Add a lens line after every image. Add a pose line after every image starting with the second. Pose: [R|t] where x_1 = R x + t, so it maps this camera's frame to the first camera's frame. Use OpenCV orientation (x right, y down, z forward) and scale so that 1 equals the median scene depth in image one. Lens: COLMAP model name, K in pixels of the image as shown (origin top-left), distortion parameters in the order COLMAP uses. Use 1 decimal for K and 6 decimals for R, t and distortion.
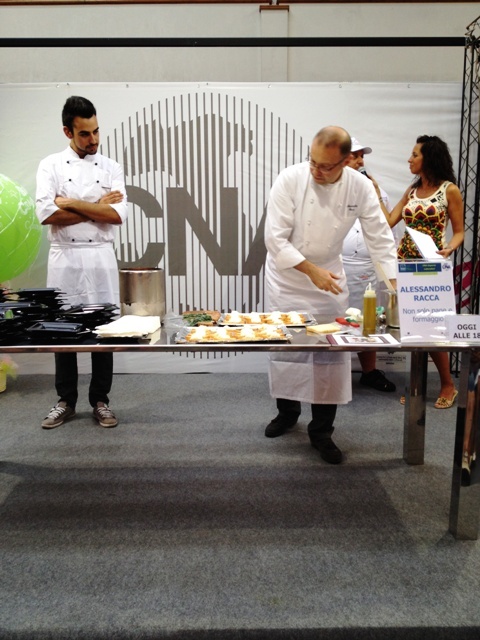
lens RADIAL K [[642.5, 0, 240.0], [0, 642.5, 320.0], [0, 0, 1]] dist [0.172954, -0.323059]
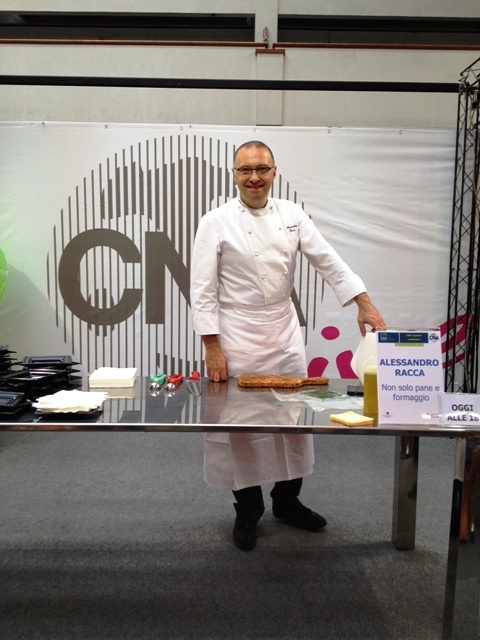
lens RADIAL K [[642.5, 0, 240.0], [0, 642.5, 320.0], [0, 0, 1]] dist [0.172954, -0.323059]
pose [[0.999805, 0.018183, 0.007662, 0.020403], [-0.017735, 0.998325, -0.055069, -0.025977], [-0.008650, 0.054922, 0.998453, 0.061147]]
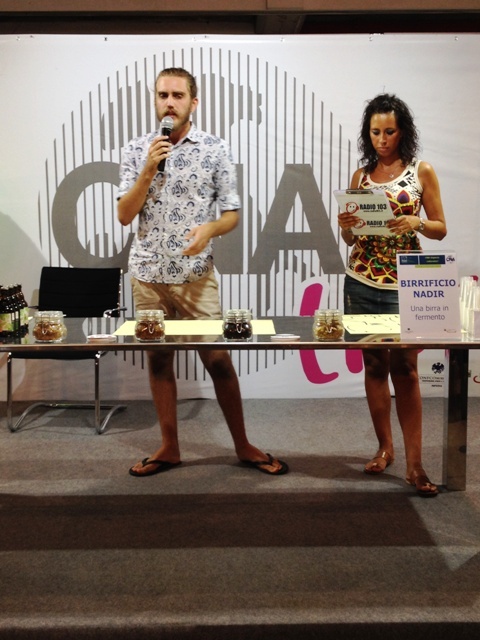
lens RADIAL K [[974.1, 0, 240.0], [0, 974.1, 320.0], [0, 0, 1]] dist [0.133767, -0.119638]
pose [[0.999975, -0.002397, 0.006632, -0.015735], [0.002594, 0.999550, -0.029893, 0.023544], [-0.006557, 0.029910, 0.999531, -0.198958]]
